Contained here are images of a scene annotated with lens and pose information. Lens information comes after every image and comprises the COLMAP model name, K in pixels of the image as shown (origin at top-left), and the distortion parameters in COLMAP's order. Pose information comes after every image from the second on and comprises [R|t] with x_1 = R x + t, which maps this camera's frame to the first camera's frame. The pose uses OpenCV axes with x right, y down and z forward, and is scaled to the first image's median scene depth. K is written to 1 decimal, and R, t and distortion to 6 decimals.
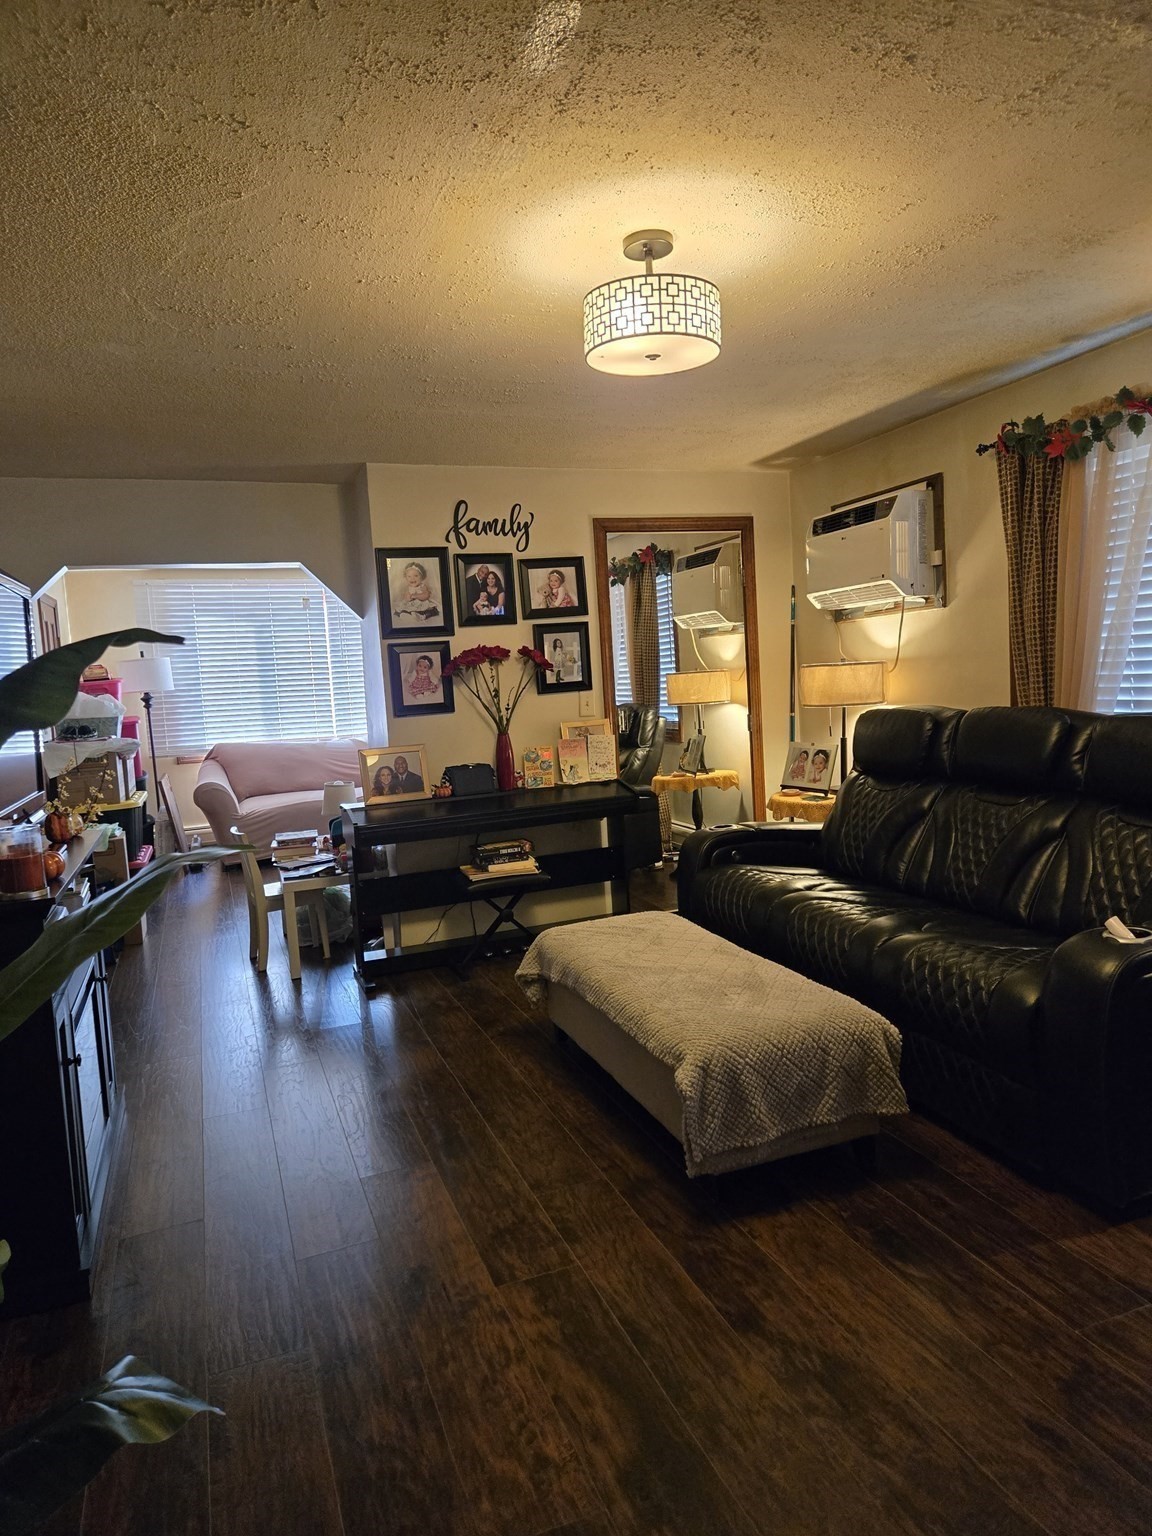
lens RADIAL K [[1023.5, 0, 580.9], [0, 1023.5, 767.0], [0, 0, 1]] dist [0.010457, 0.001396]
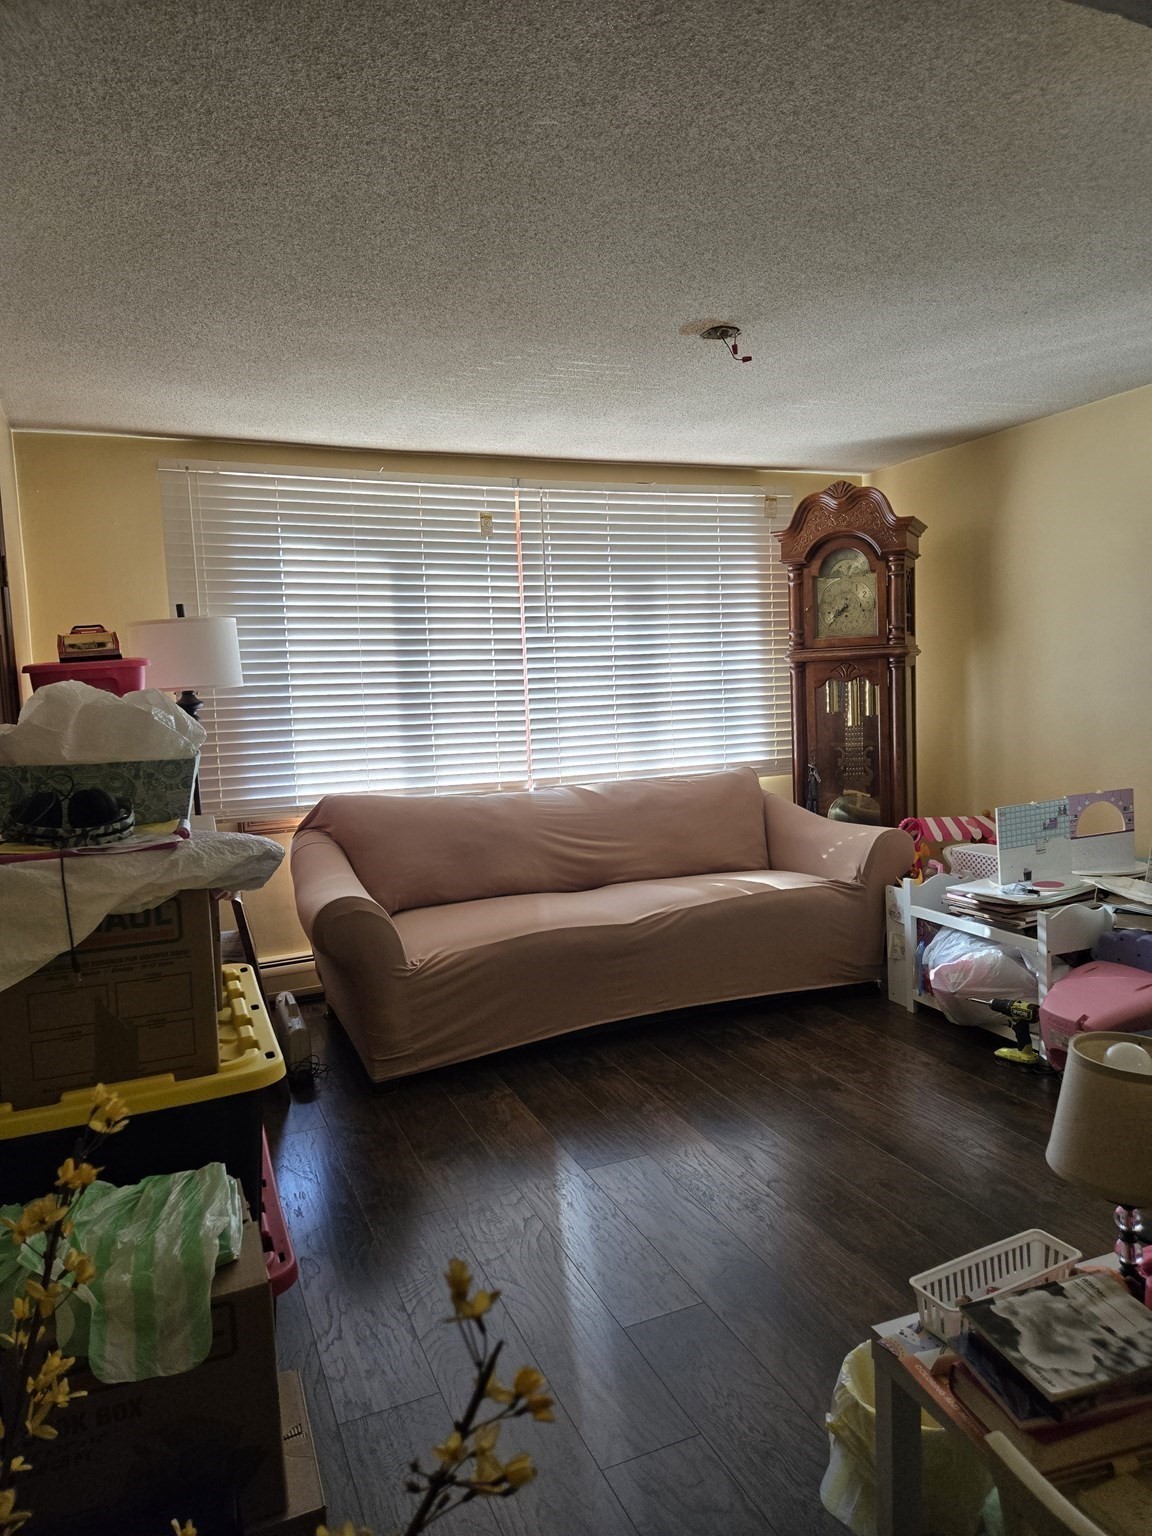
lens RADIAL K [[1023.5, 0, 574.2], [0, 1023.5, 768.5], [0, 0, 1]] dist [0.010457, 0.001396]
pose [[0.998742, 0.012504, 0.048555, -0.263564], [-0.012049, 0.999881, -0.009660, -0.033751], [-0.048670, 0.009063, 0.998774, 0.511214]]
